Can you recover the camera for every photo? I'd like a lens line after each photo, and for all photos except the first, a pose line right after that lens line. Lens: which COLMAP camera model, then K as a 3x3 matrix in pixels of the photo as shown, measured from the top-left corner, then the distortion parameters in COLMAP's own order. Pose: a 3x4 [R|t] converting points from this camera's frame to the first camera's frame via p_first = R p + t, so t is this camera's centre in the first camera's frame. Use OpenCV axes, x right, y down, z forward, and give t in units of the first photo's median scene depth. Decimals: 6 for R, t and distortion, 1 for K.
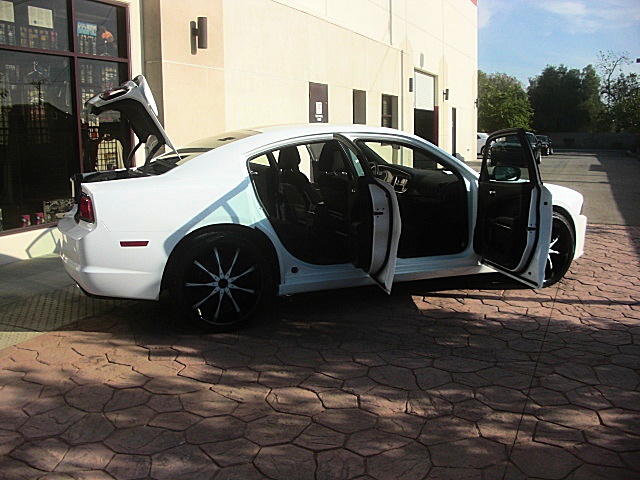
lens RADIAL K [[618.8, 0, 310.7], [0, 618.8, 241.4], [0, 0, 1]] dist [-0.219739, 0.208643]
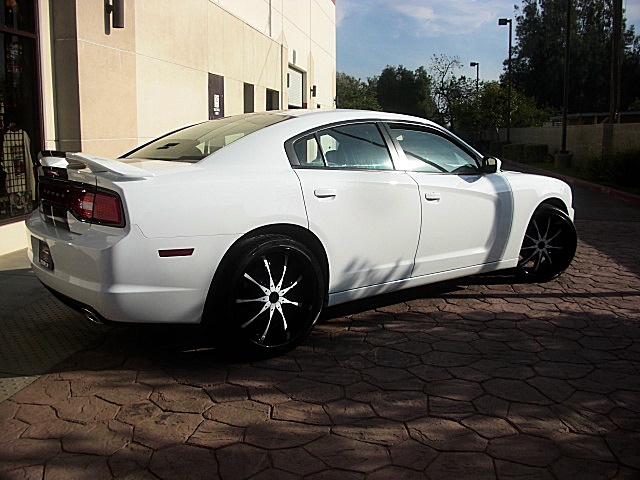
lens RADIAL K [[618.8, 0, 310.7], [0, 618.8, 241.4], [0, 0, 1]] dist [-0.219739, 0.208643]
pose [[0.964003, -0.033778, 0.263736, -0.178044], [0.033538, 0.999423, 0.005416, -0.005272], [-0.263766, 0.003624, 0.964580, 0.111749]]
